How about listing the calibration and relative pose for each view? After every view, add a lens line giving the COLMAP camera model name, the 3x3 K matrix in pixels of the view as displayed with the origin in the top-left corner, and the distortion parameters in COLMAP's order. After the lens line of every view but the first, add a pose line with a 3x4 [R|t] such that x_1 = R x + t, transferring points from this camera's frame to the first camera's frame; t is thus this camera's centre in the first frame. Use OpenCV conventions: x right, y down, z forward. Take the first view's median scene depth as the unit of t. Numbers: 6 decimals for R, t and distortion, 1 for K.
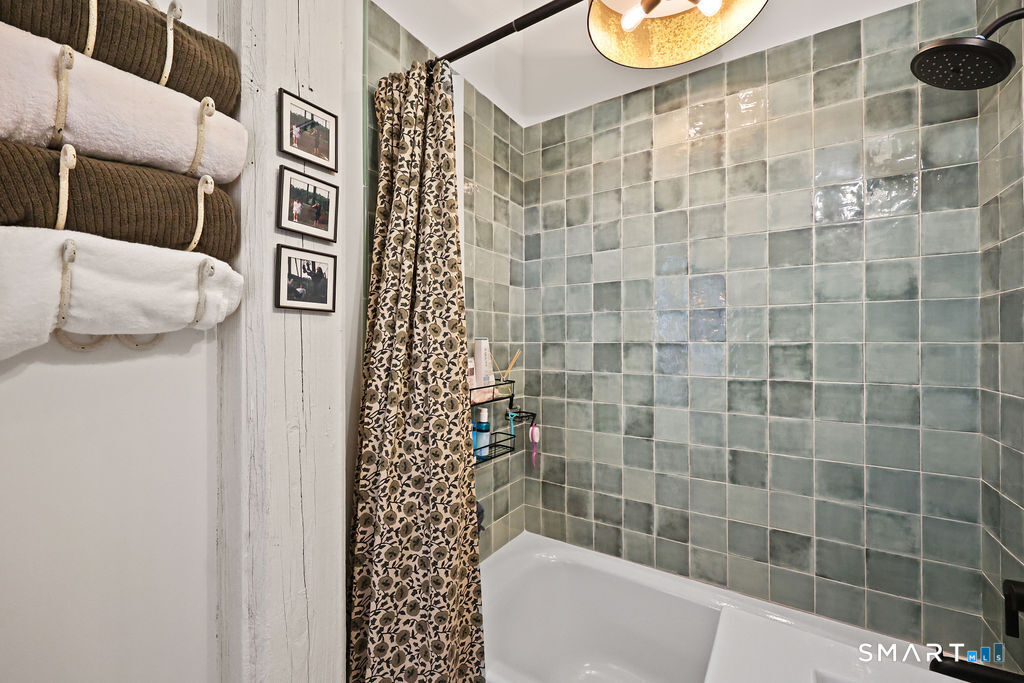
lens RADIAL K [[413.2, 0, 512.0], [0, 413.2, 338.1], [0, 0, 1]] dist [-0.003476, 0.000796]
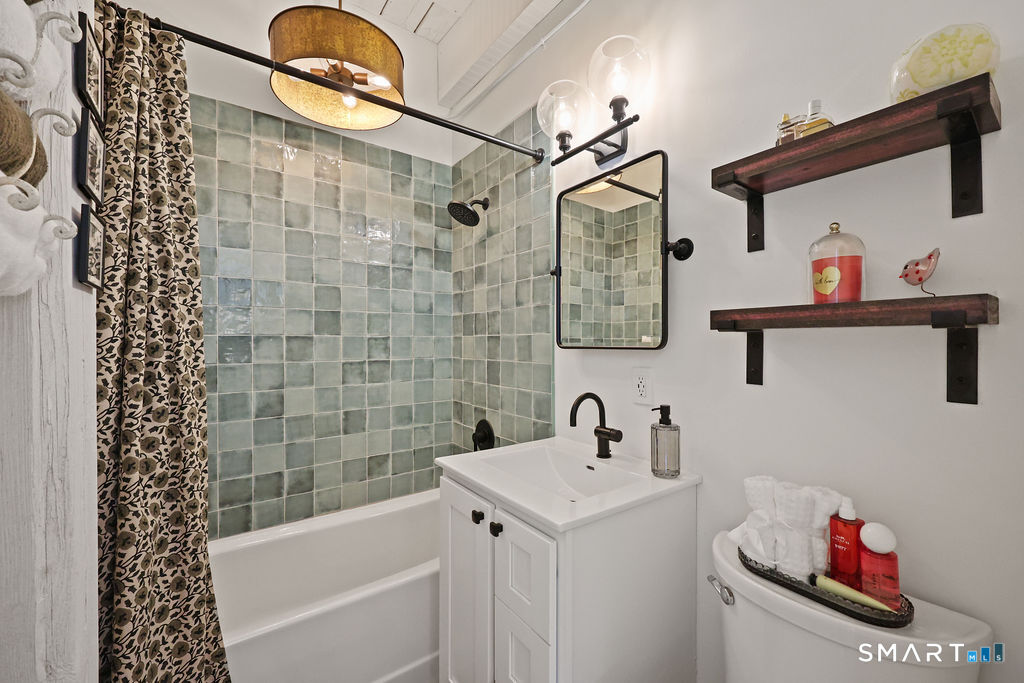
lens RADIAL K [[413.2, 0, 513.8], [0, 413.2, 342.1], [0, 0, 1]] dist [-0.003476, 0.000796]
pose [[0.358885, -0.004088, 0.933373, -0.609640], [-0.005536, 0.999963, 0.006508, 0.021161], [-0.933365, -0.007503, 0.358849, -0.055920]]
